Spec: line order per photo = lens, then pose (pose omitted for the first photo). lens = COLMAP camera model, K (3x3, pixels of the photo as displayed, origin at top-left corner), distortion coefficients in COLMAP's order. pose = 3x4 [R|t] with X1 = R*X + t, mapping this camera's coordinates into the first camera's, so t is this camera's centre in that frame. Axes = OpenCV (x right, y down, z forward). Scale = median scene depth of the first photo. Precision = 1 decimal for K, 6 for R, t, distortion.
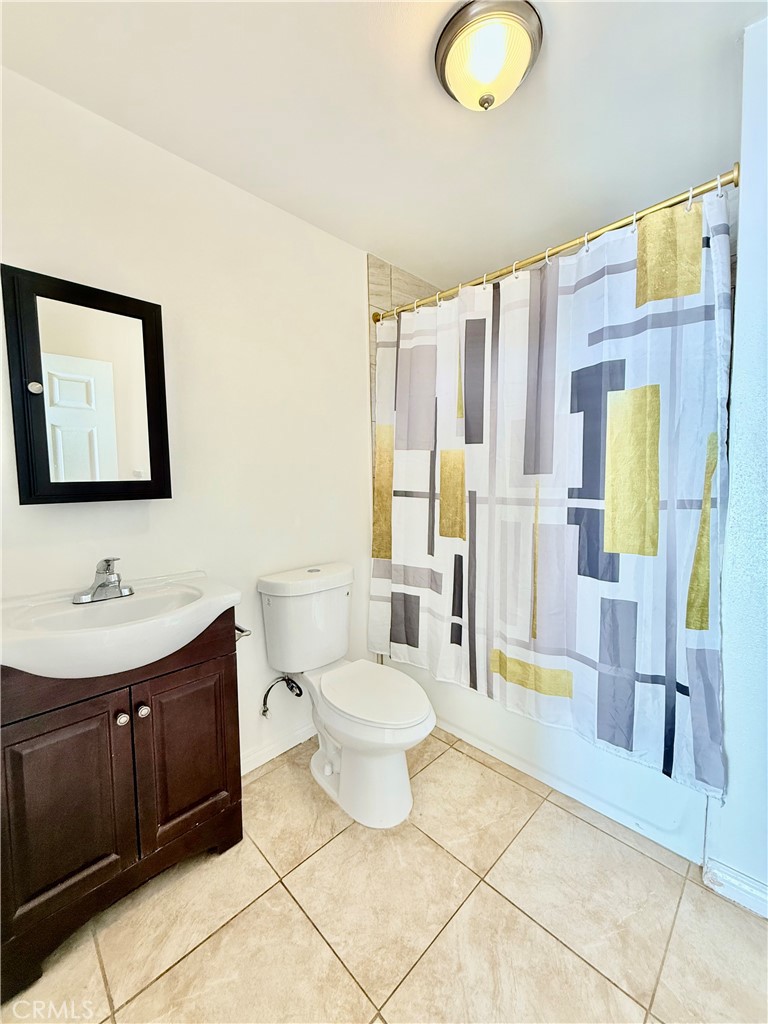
lens RADIAL K [[409.9, 0, 390.6], [0, 409.9, 505.5], [0, 0, 1]] dist [-0.000364, 0.000265]
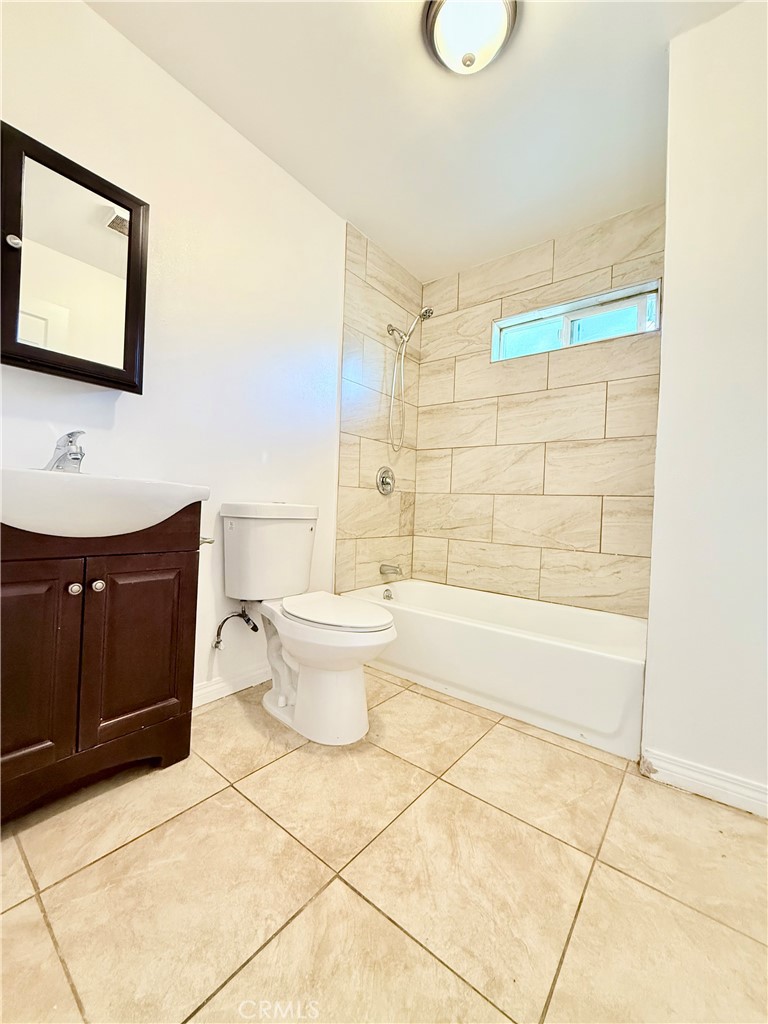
lens RADIAL K [[409.9, 0, 391.5], [0, 409.9, 508.0], [0, 0, 1]] dist [-0.000364, 0.000265]
pose [[0.991182, 0.053027, 0.121438, -0.053293], [-0.043868, 0.996074, -0.076897, 0.352316], [-0.125038, 0.070891, 0.989616, -0.032553]]
